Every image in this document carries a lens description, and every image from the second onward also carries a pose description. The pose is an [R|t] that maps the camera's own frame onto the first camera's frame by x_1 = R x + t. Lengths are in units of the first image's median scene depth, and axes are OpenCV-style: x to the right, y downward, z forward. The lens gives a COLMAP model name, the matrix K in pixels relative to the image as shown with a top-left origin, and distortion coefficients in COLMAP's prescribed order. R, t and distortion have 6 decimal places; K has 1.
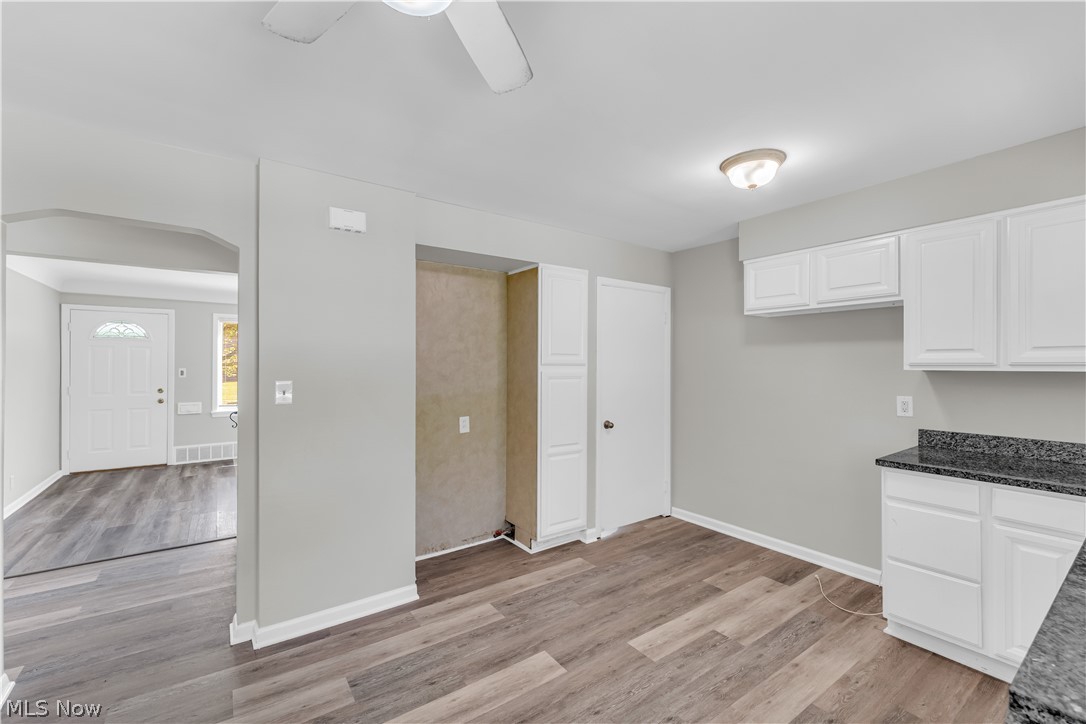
lens RADIAL K [[449.8, 0, 543.0], [0, 449.8, 362.0], [0, 0, 1]] dist [-0.001615, -0.000322]
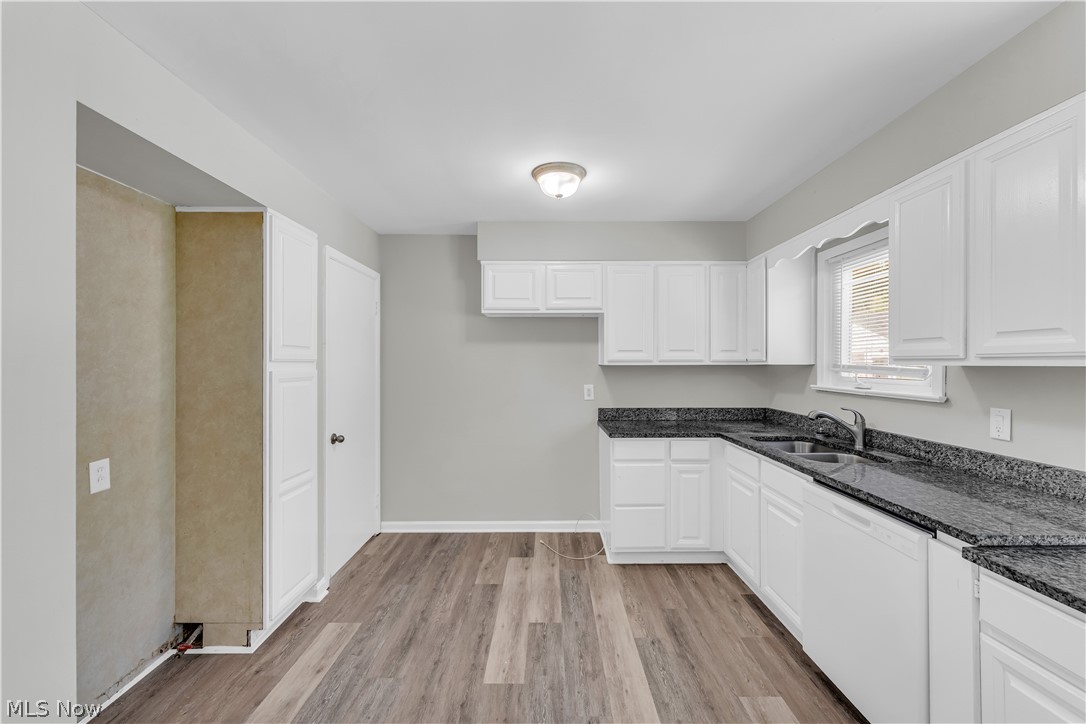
lens RADIAL K [[449.8, 0, 543.0], [0, 449.8, 362.0], [0, 0, 1]] dist [-0.001615, -0.000322]
pose [[0.580062, -0.001398, 0.814571, -0.335620], [-0.002630, 0.999990, 0.003589, 0.003952], [-0.814568, -0.004224, 0.580052, 0.308095]]
